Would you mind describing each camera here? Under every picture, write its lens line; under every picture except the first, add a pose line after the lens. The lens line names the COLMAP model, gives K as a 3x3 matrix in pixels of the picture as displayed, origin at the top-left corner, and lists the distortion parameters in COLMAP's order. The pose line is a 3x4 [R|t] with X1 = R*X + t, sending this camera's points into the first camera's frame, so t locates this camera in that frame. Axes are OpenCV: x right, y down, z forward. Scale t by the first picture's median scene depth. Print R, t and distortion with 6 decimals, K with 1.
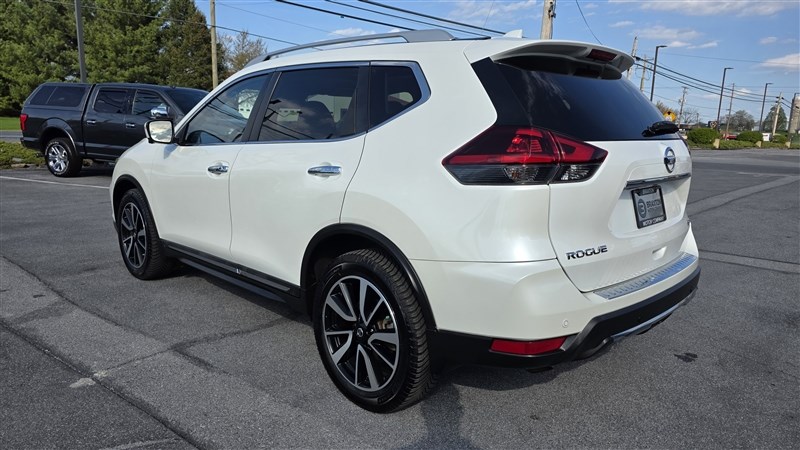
lens RADIAL K [[568.9, 0, 400.9], [0, 568.9, 229.8], [0, 0, 1]] dist [0.001871, -0.002939]
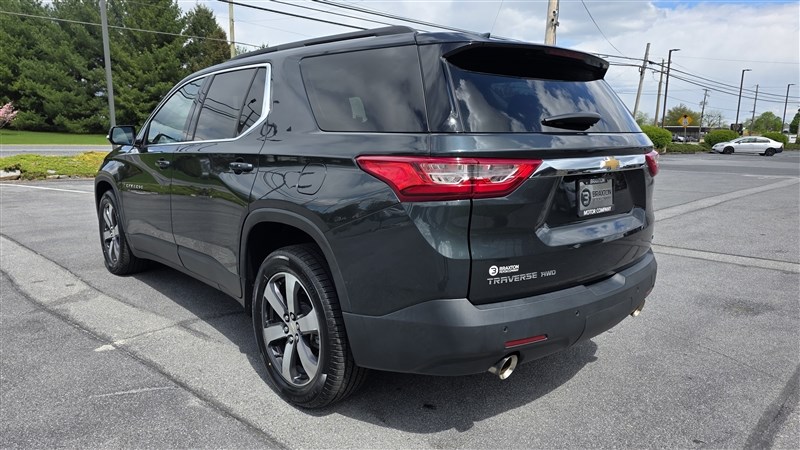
lens RADIAL K [[572.2, 0, 386.7], [0, 572.2, 227.6], [0, 0, 1]] dist [0.013473, 0.000767]
pose [[0.998008, -0.007229, -0.062672, 0.098968], [0.006014, 0.999791, -0.019561, 0.027064], [0.062800, 0.019145, 0.997842, -0.158416]]
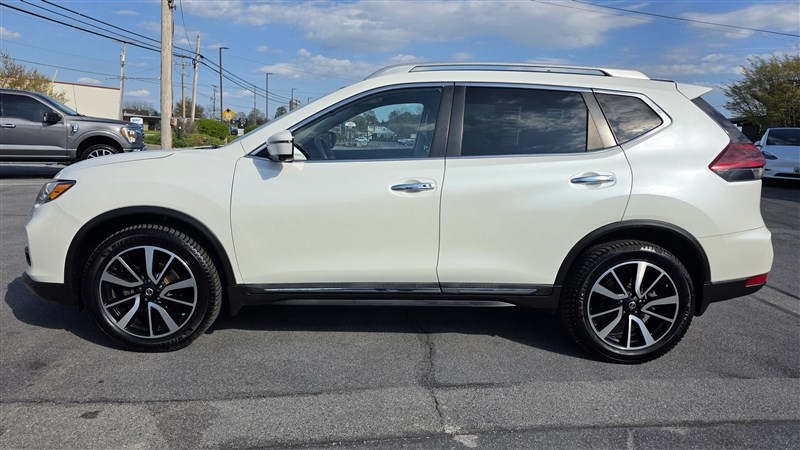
lens RADIAL K [[580.6, 0, 400.0], [0, 580.6, 225.0], [0, 0, 1]] dist [0.023274, -0.000801]
pose [[0.661463, -0.116817, 0.740824, -0.943267], [0.118292, 0.991681, 0.050753, -0.086315], [-0.740590, 0.054062, 0.669779, 0.349559]]
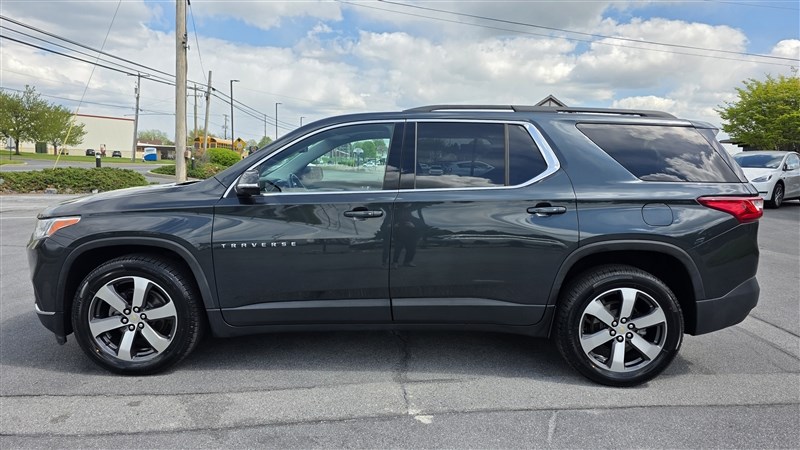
lens RADIAL K [[588.2, 0, 402.0], [0, 588.2, 223.8], [0, 0, 1]] dist [0.029752, -0.003799]
pose [[0.673116, -0.096112, 0.733265, -1.062972], [0.133198, 0.991060, 0.007630, -0.096535], [-0.727443, 0.092533, 0.679901, 0.155481]]
